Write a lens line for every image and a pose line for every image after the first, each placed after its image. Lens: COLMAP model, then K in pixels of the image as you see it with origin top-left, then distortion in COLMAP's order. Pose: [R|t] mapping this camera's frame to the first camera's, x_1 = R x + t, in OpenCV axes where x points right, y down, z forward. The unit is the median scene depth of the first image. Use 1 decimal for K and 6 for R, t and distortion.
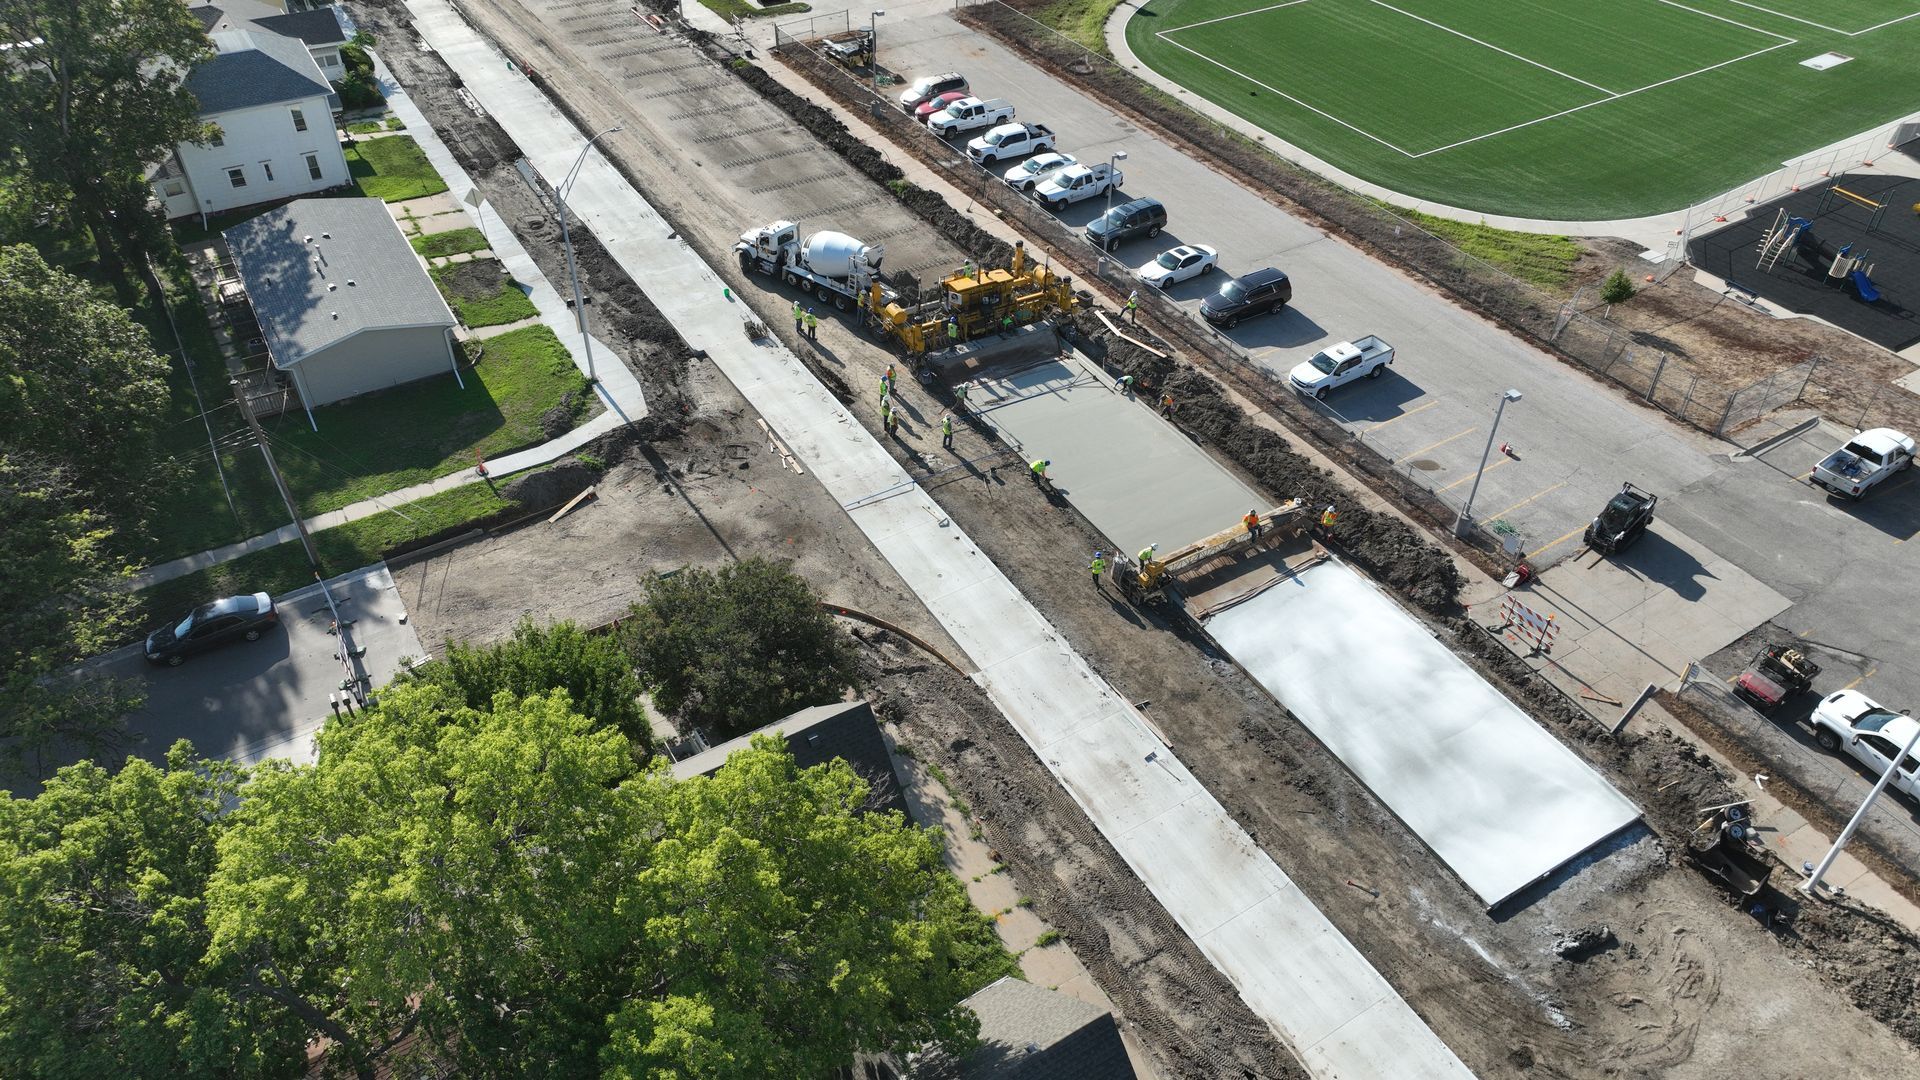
lens RADIAL K [[1344.3, 0, 960.0], [0, 1344.3, 540.0], [0, 0, 1]] dist [0.003043, 0.000837]
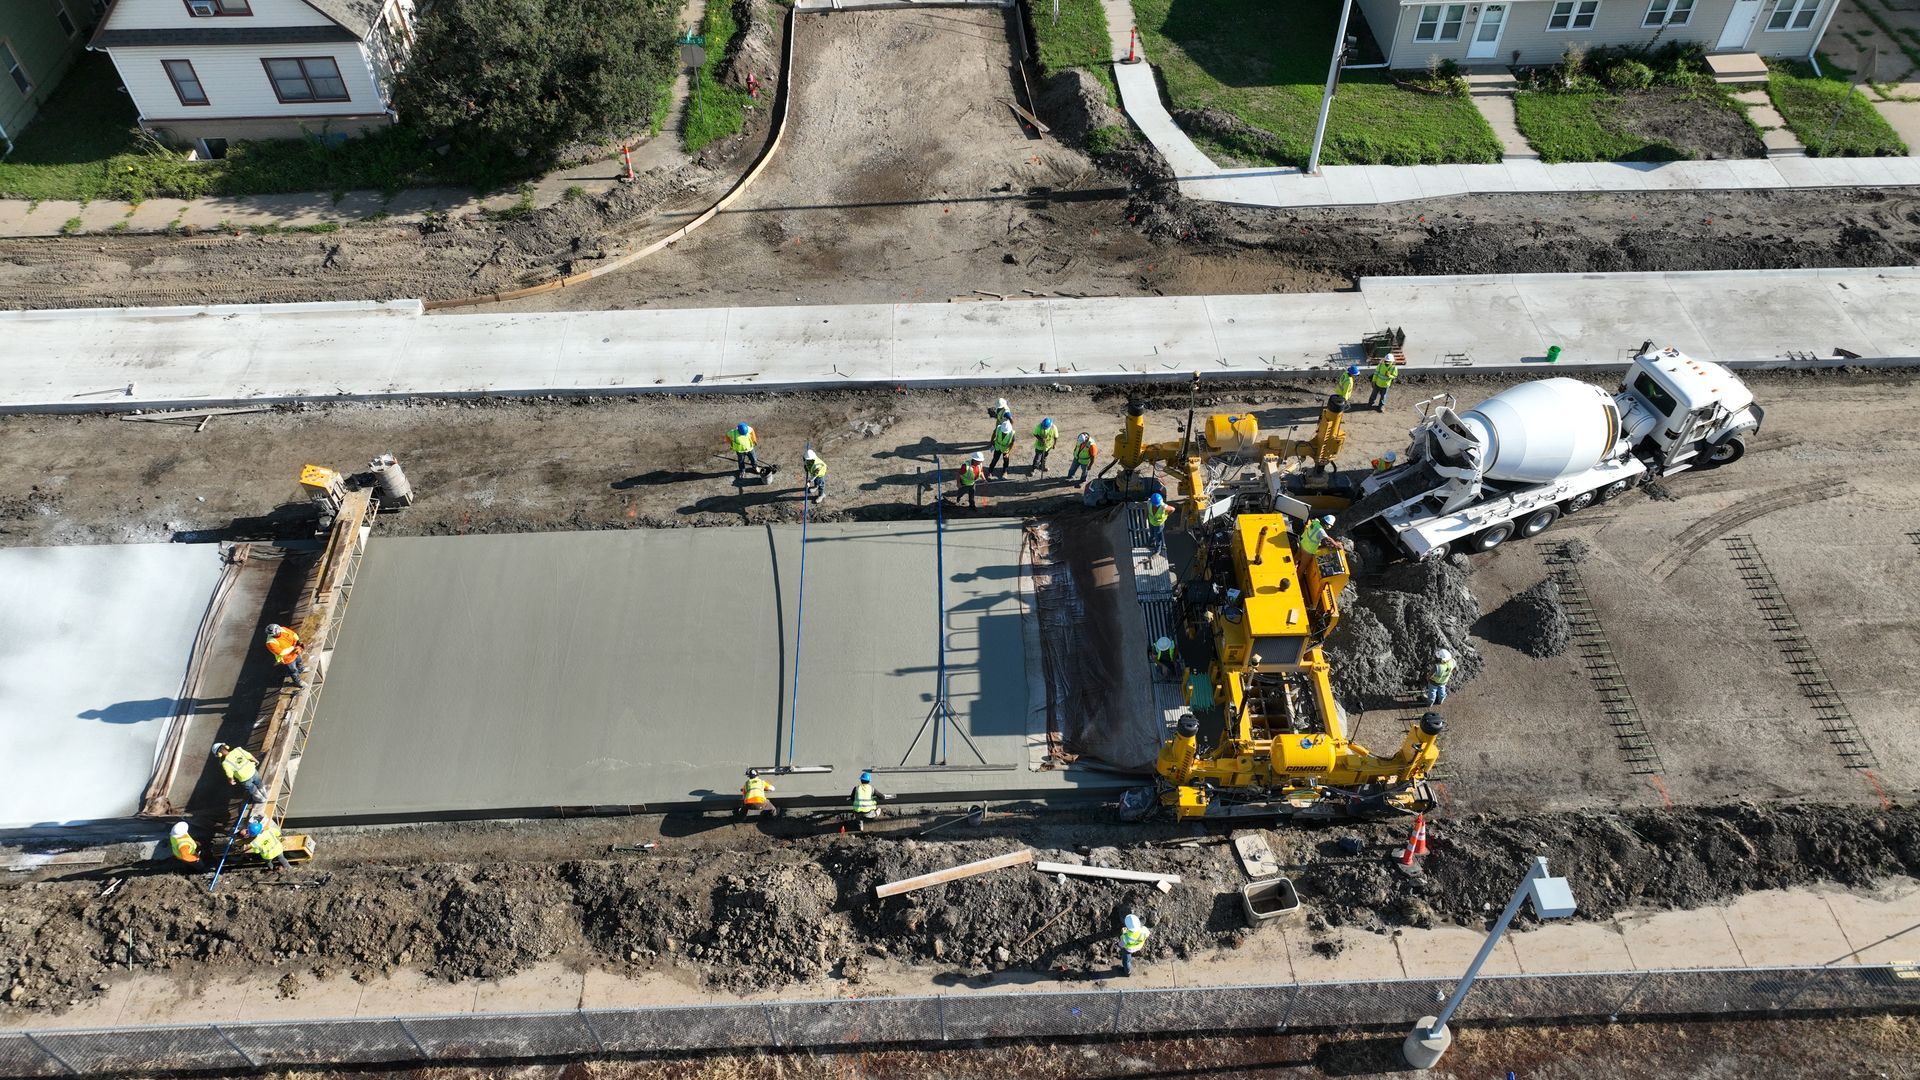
lens RADIAL K [[1344.3, 0, 960.0], [0, 1344.3, 540.0], [0, 0, 1]] dist [0.003043, 0.000837]
pose [[-0.480545, 0.646009, -0.593085, 0.312823], [-0.565620, 0.288513, 0.772550, -0.486200], [0.670187, 0.706706, 0.226752, 0.898198]]
